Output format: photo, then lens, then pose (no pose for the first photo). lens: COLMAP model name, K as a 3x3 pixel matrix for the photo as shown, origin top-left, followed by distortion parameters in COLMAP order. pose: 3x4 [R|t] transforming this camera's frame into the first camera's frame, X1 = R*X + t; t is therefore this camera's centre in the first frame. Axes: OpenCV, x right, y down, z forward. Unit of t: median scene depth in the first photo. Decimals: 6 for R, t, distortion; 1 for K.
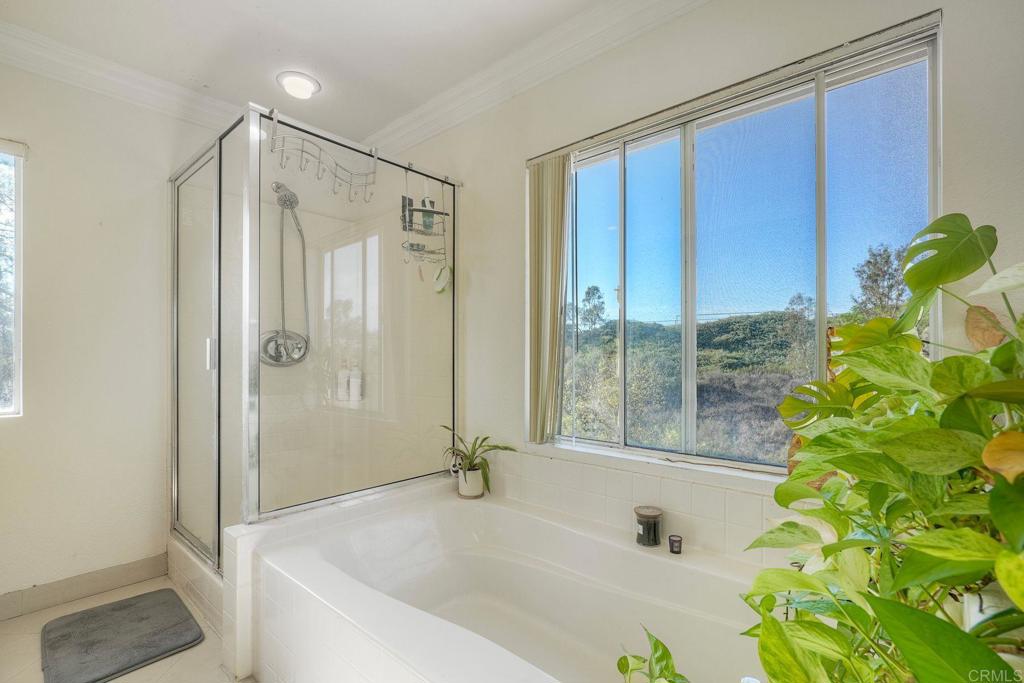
lens RADIAL K [[474.5, 0, 510.5], [0, 474.5, 359.4], [0, 0, 1]] dist [-0.000433, 0.000332]
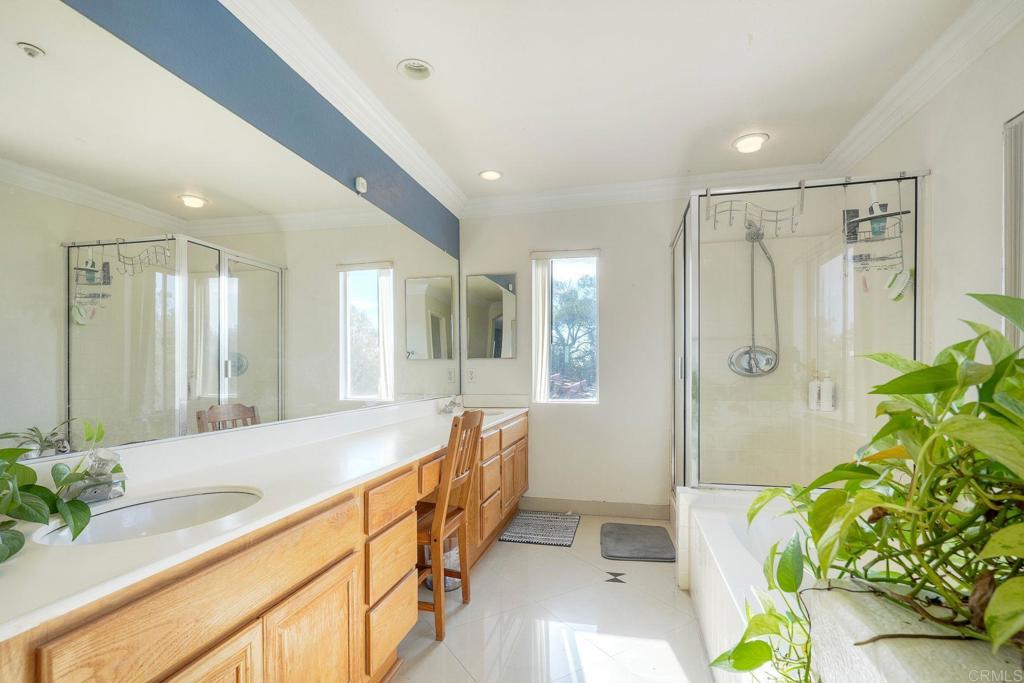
lens RADIAL K [[483.6, 0, 511.3], [0, 483.6, 369.7], [0, 0, 1]] dist [-0.000082, -0.000017]
pose [[0.478221, 0.000090, -0.878240, 0.331539], [0.005730, 0.999978, 0.003222, -0.010790], [0.878221, -0.006573, 0.478210, -0.118726]]
